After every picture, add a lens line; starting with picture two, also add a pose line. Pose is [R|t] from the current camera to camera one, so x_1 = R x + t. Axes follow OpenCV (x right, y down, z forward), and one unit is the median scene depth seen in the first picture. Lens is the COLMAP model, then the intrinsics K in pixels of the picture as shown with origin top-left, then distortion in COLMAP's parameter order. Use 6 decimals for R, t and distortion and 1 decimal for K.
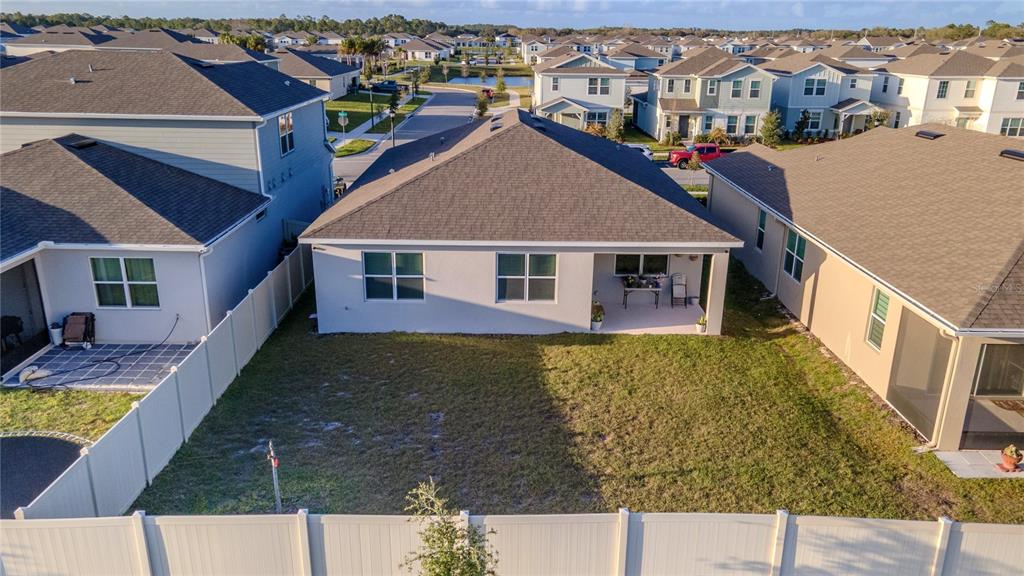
lens RADIAL K [[792.3, 0, 512.0], [0, 792.3, 288.0], [0, 0, 1]] dist [0.027157, 0.003726]
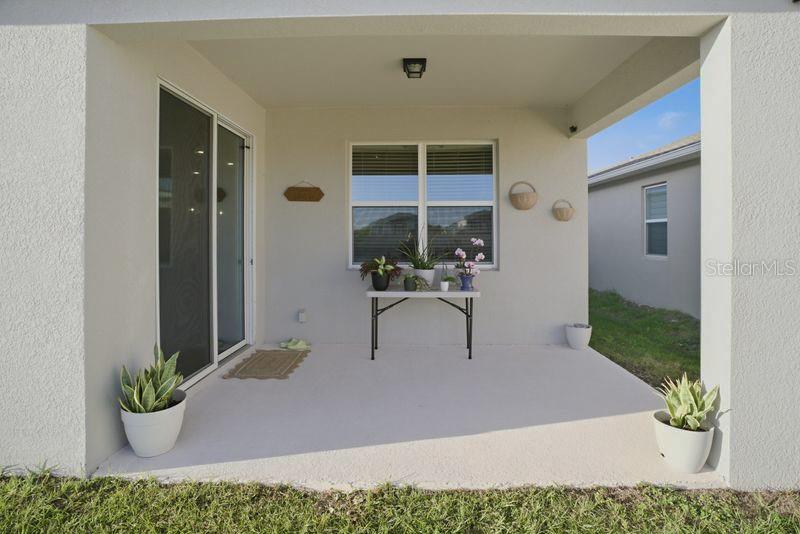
lens RADIAL K [[409.4, 0, 399.5], [0, 409.4, 252.7], [0, 0, 1]] dist [-0.068205, 0.032036]
pose [[0.999227, -0.015593, -0.036091, 0.177763], [0.005275, 0.962857, -0.269962, 0.032360], [0.038960, 0.269563, 0.962194, 0.917368]]
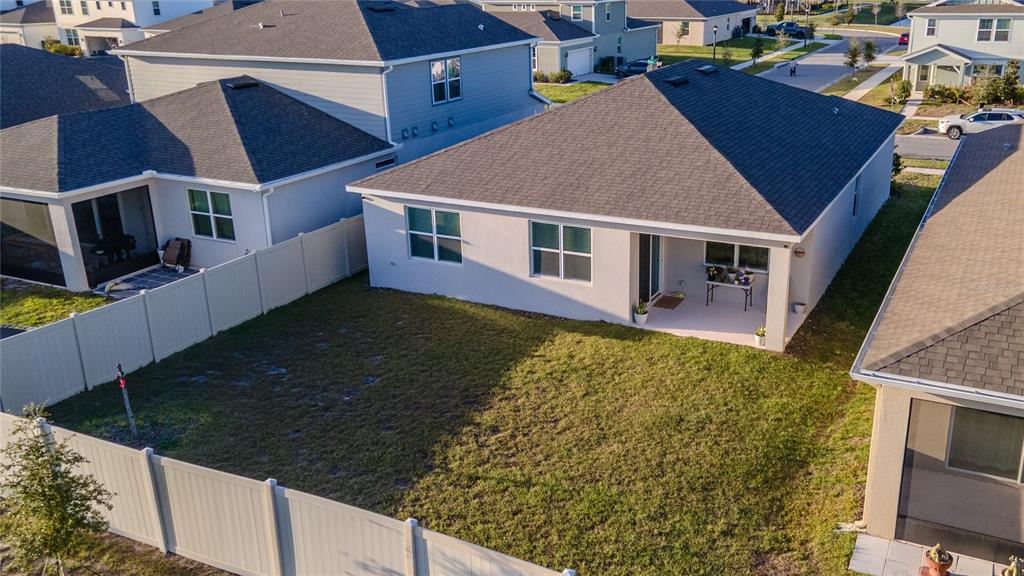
lens RADIAL K [[935.7, 0, 551.6], [0, 935.7, 285.7], [0, 0, 1]] dist [0.017536, 0.003316]
pose [[0.892021, 0.125218, -0.434304, 0.461441], [-0.116548, 0.992088, 0.046661, -0.023305], [0.436710, 0.008995, 0.899557, 0.065544]]
